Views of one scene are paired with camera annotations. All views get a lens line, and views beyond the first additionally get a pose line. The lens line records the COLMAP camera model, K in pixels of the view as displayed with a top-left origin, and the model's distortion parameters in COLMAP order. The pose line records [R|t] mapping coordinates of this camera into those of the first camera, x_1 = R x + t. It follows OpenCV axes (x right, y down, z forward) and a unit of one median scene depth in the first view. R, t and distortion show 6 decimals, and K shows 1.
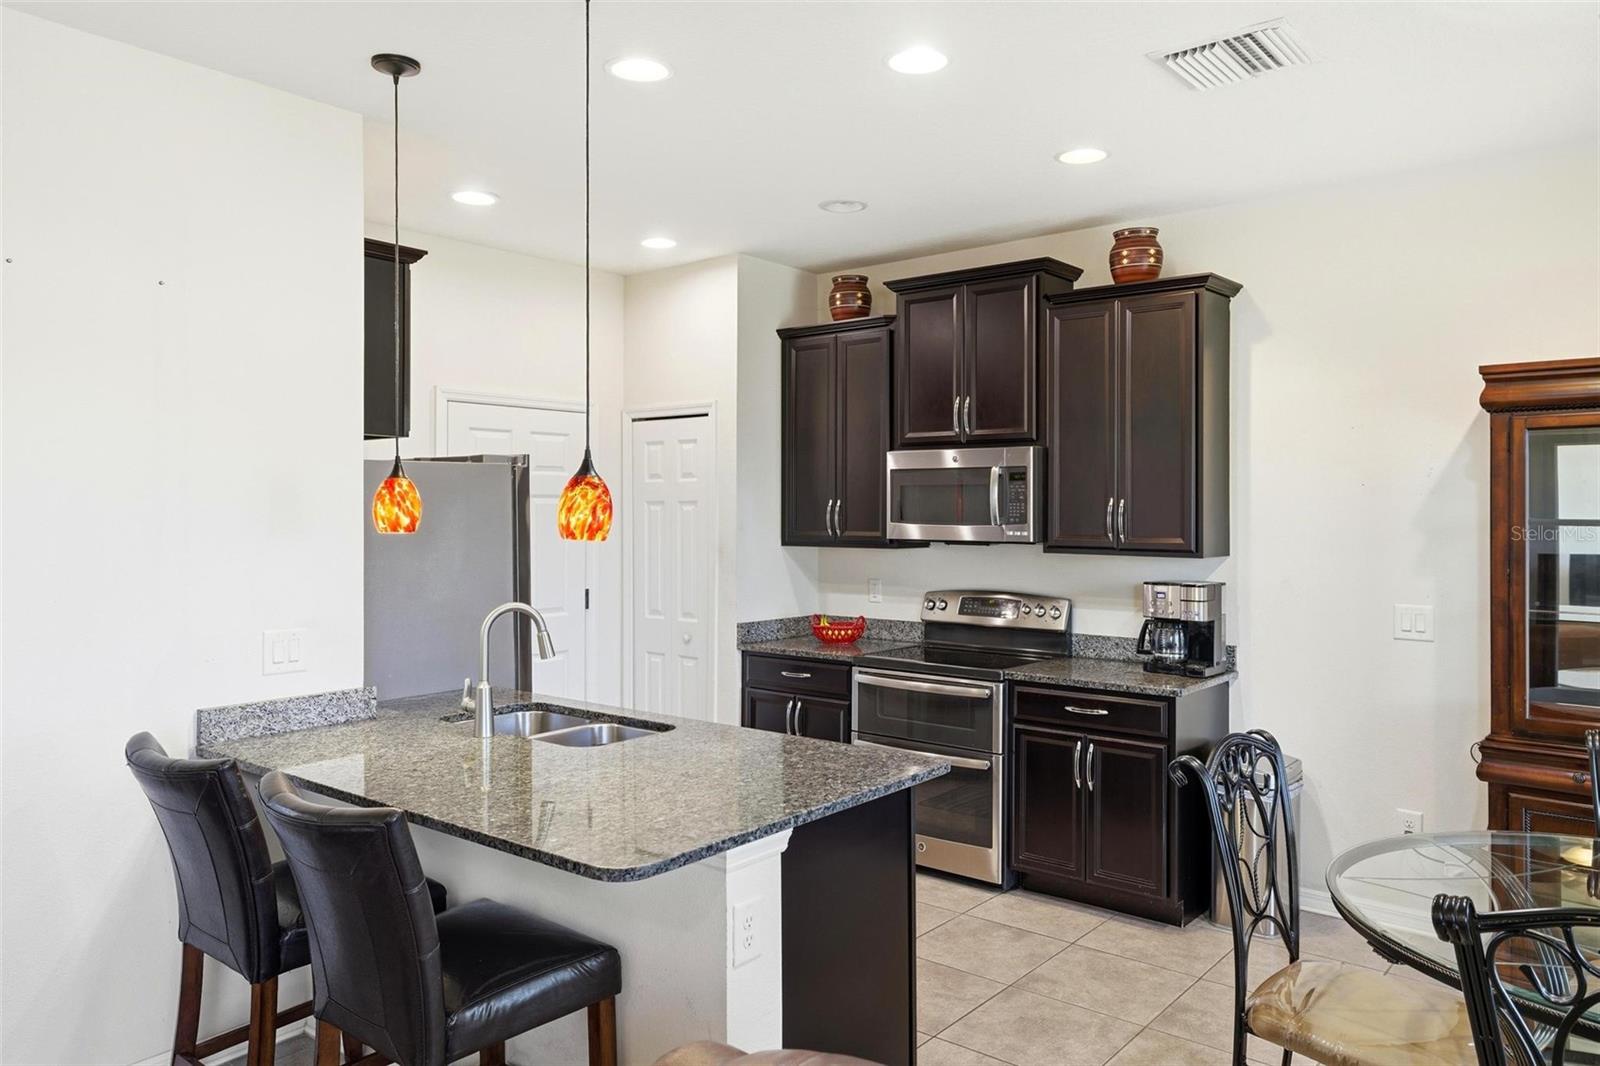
lens RADIAL K [[1123.2, 0, 797.9], [0, 1123.2, 510.9], [0, 0, 1]] dist [0.025672, 0.003321]
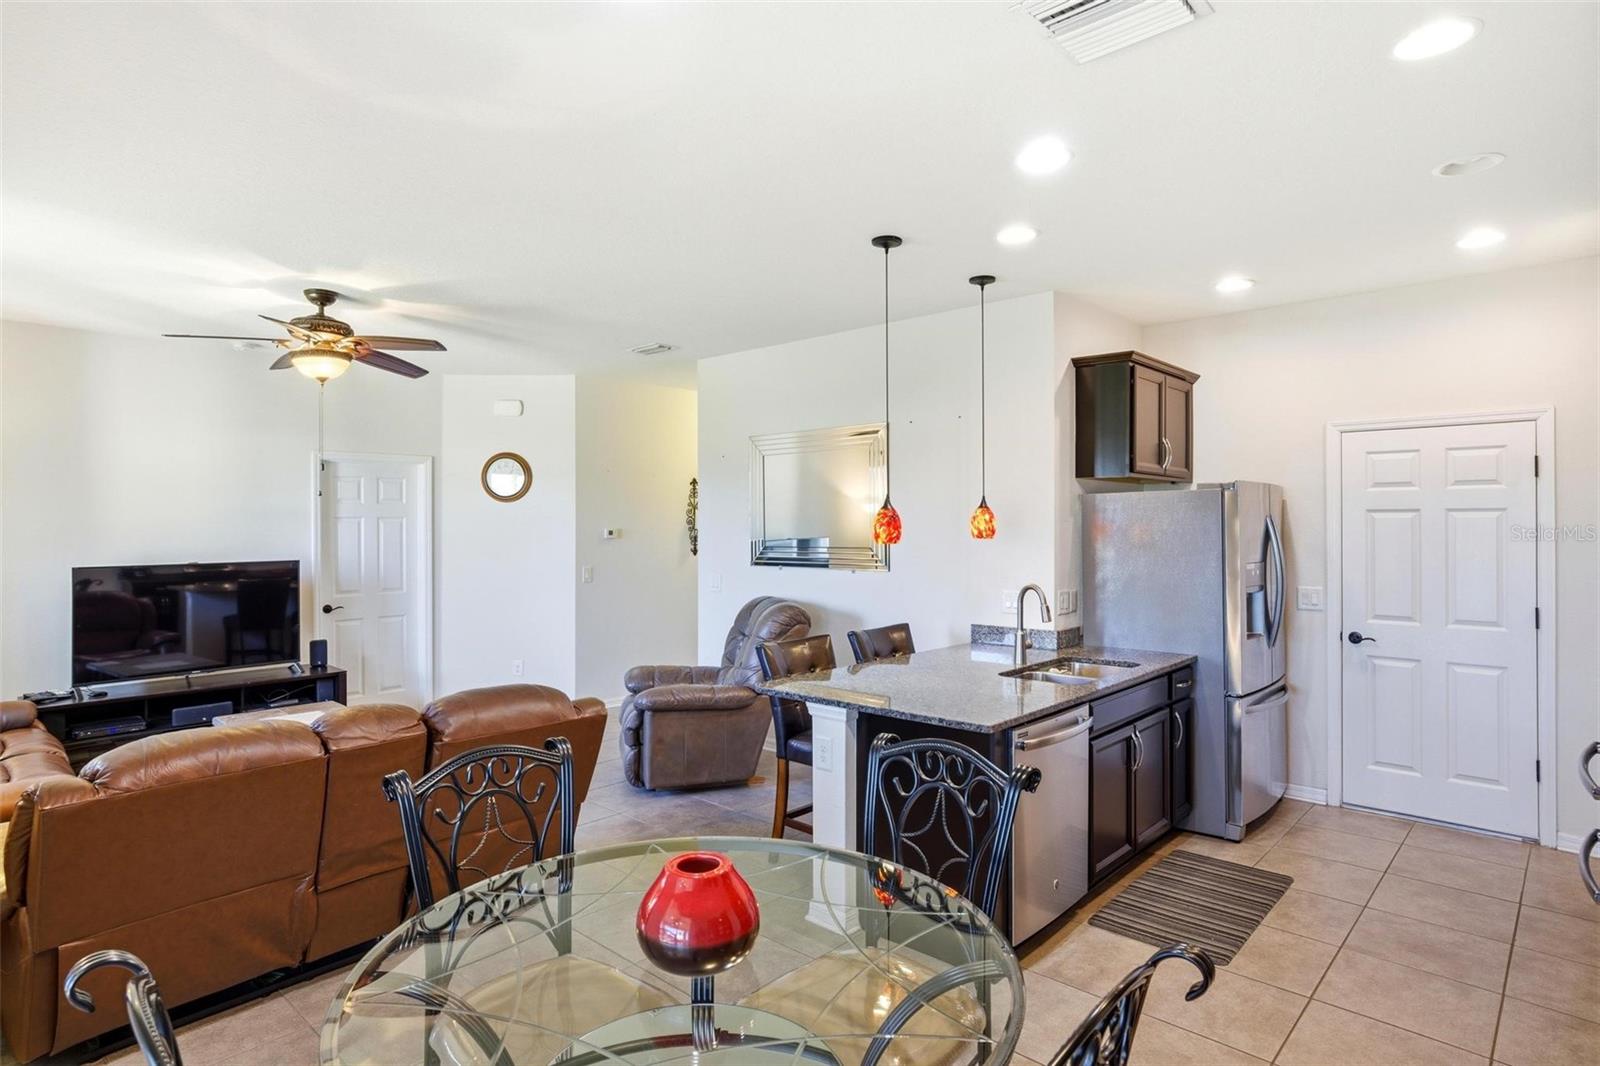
lens RADIAL K [[860.7, 0, 807.1], [0, 860.7, 519.9], [0, 0, 1]] dist [-0.003765, 0.000906]
pose [[-0.060560, -0.002902, -0.998160, 0.684442], [0.002027, 0.999993, -0.003031, -0.003742], [0.998163, -0.002206, -0.060554, 0.527114]]
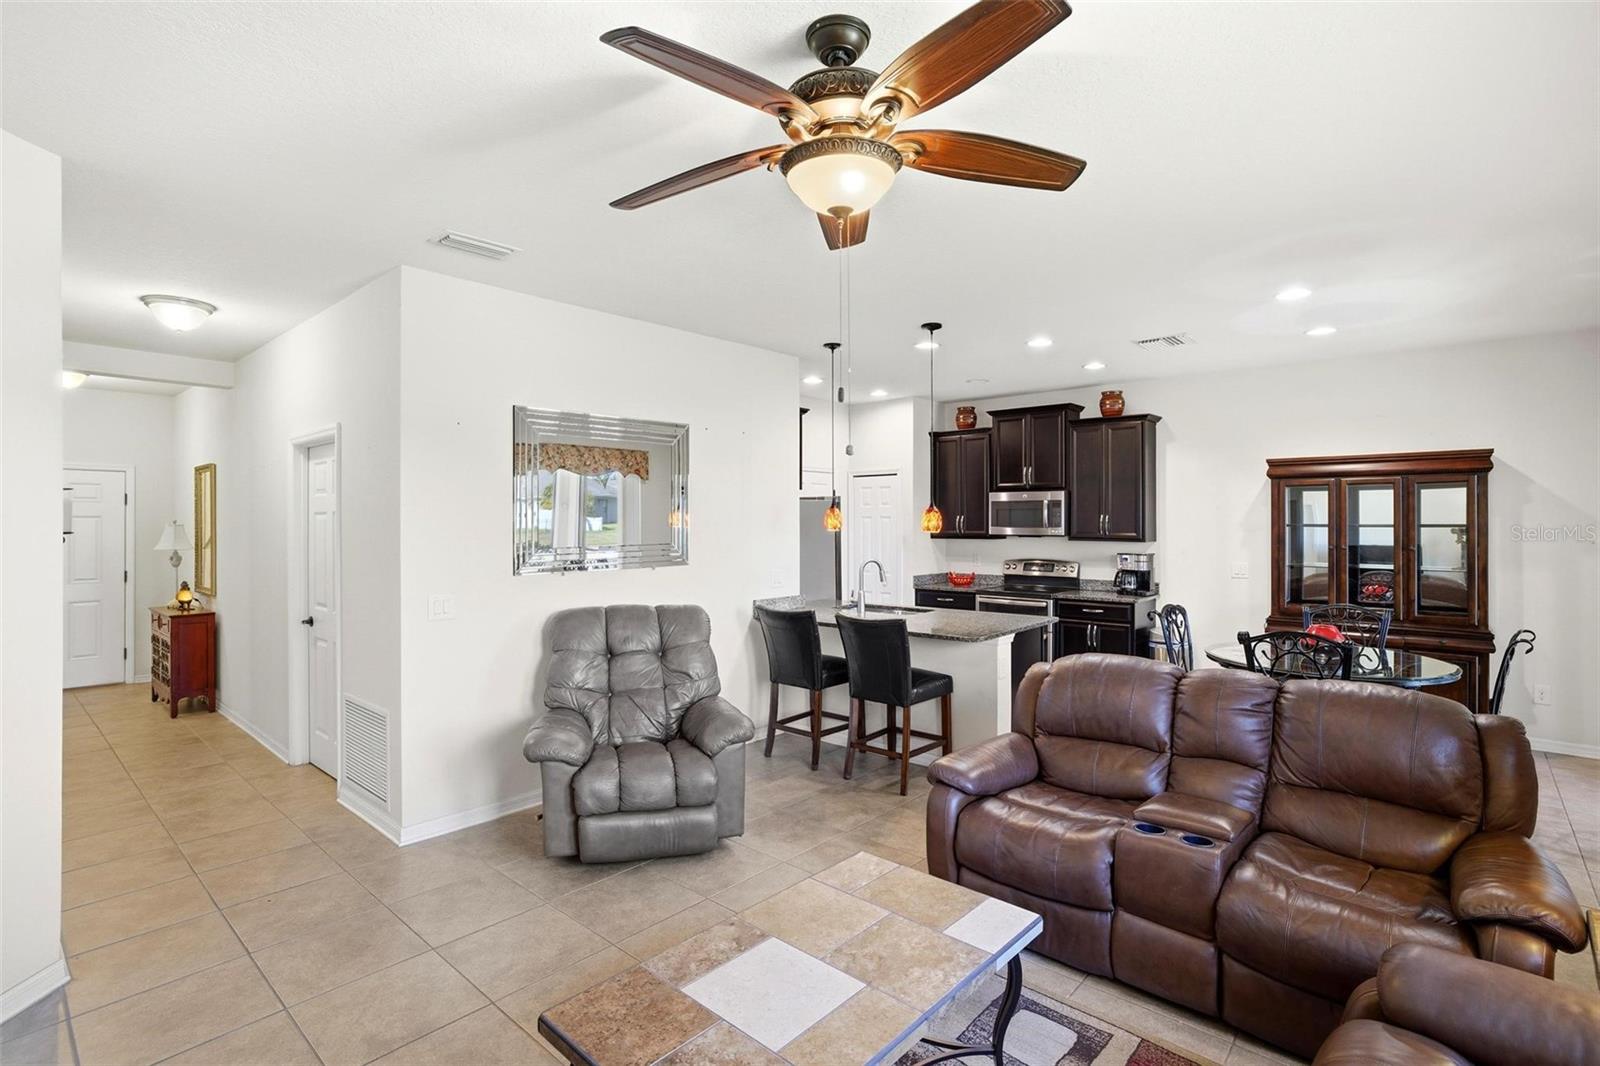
lens RADIAL K [[754.9, 0, 806.1], [0, 754.9, 522.3], [0, 0, 1]] dist [-0.021597, 0.006041]
pose [[0.999319, -0.001623, -0.036865, -0.228332], [0.001642, 0.999999, 0.000482, 0.001020], [0.036864, -0.000542, 0.999320, -0.452491]]
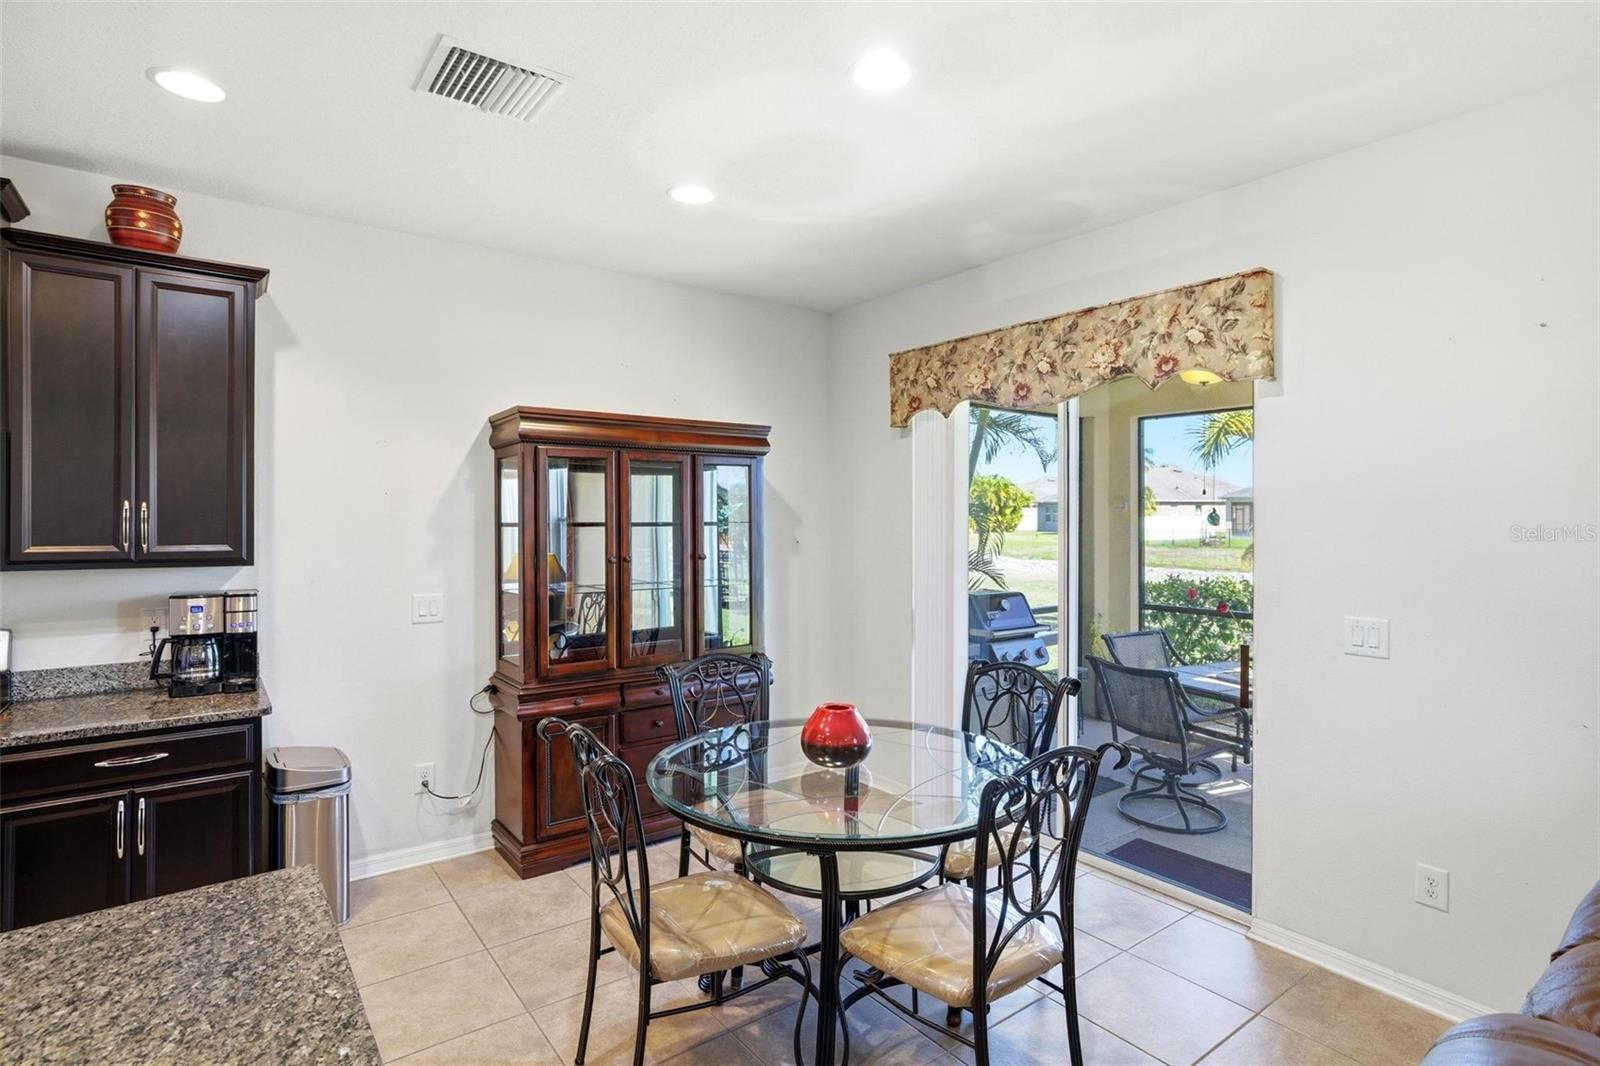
lens RADIAL K [[808.2, 0, 798.4], [0, 808.2, 519.1], [0, 0, 1]] dist [-0.004975, 0.002546]
pose [[0.246451, -0.005185, 0.969141, -0.173474], [-0.001333, 0.999983, 0.005689, -0.001719], [-0.969154, -0.002694, 0.246440, 0.349037]]
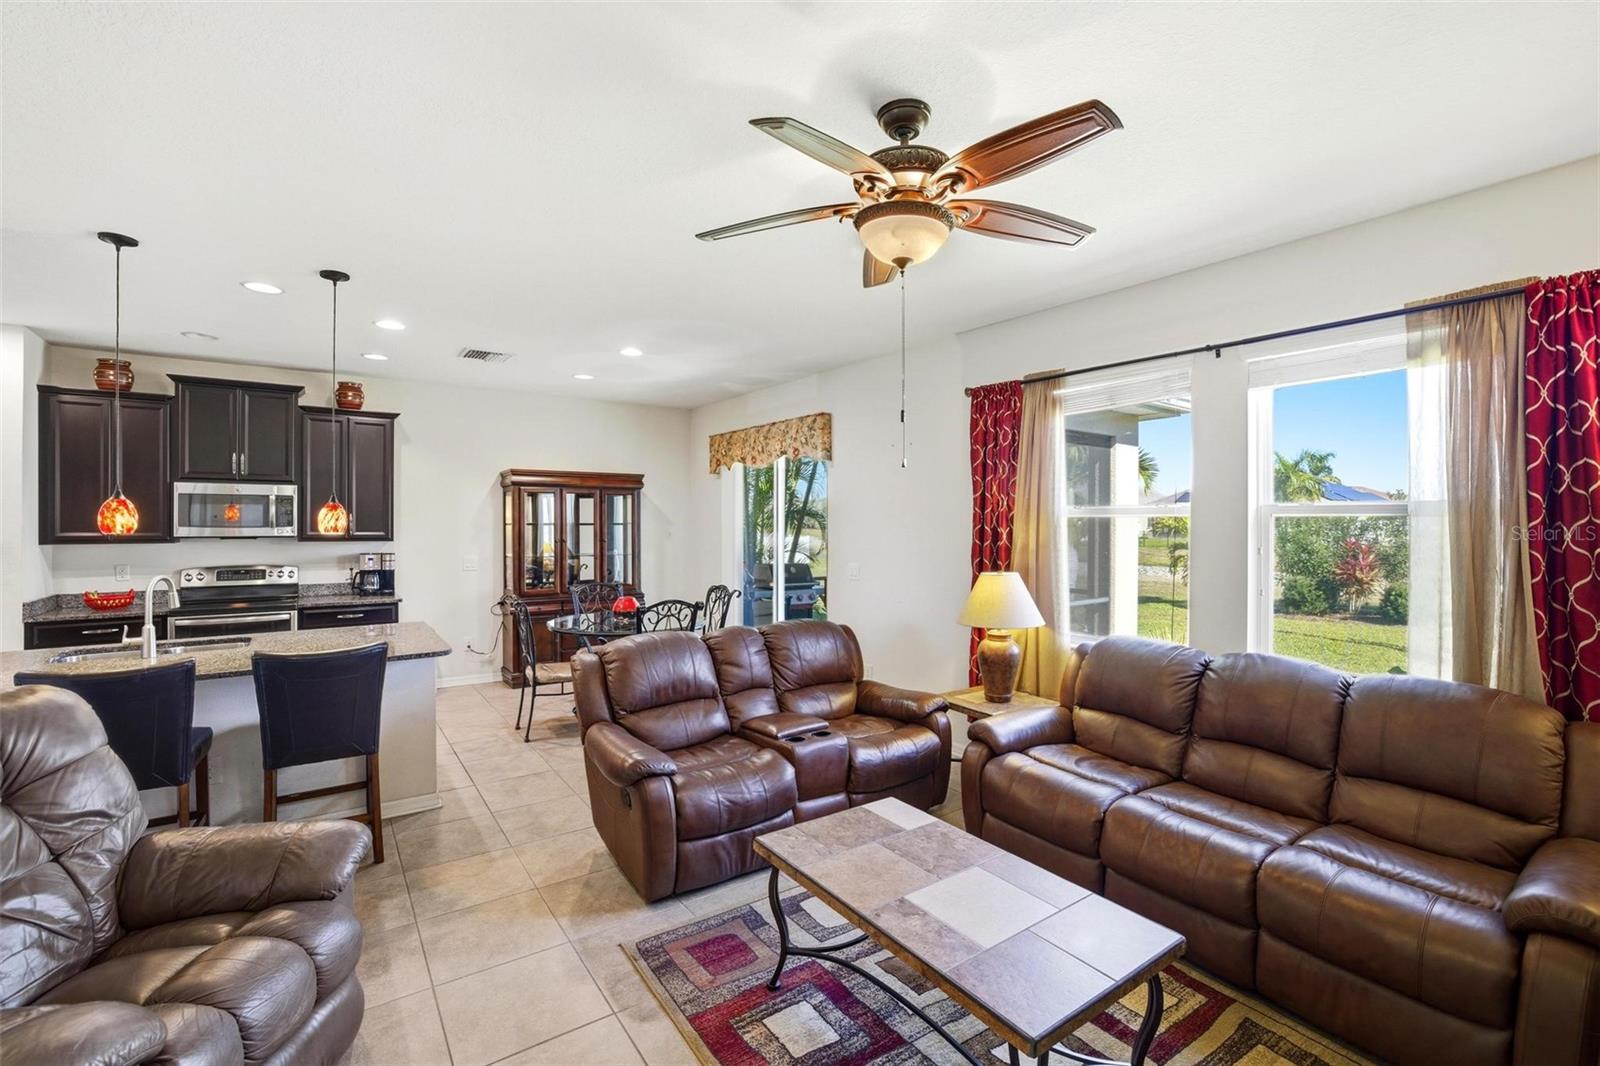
lens RADIAL K [[692.5, 0, 789.2], [0, 692.5, 525.1], [0, 0, 1]] dist [-0.017268, 0.001188]
pose [[0.279131, -0.006776, 0.960229, -0.658865], [-0.002866, 0.999965, 0.007889, -0.002082], [-0.960249, -0.004954, 0.279102, -0.113237]]
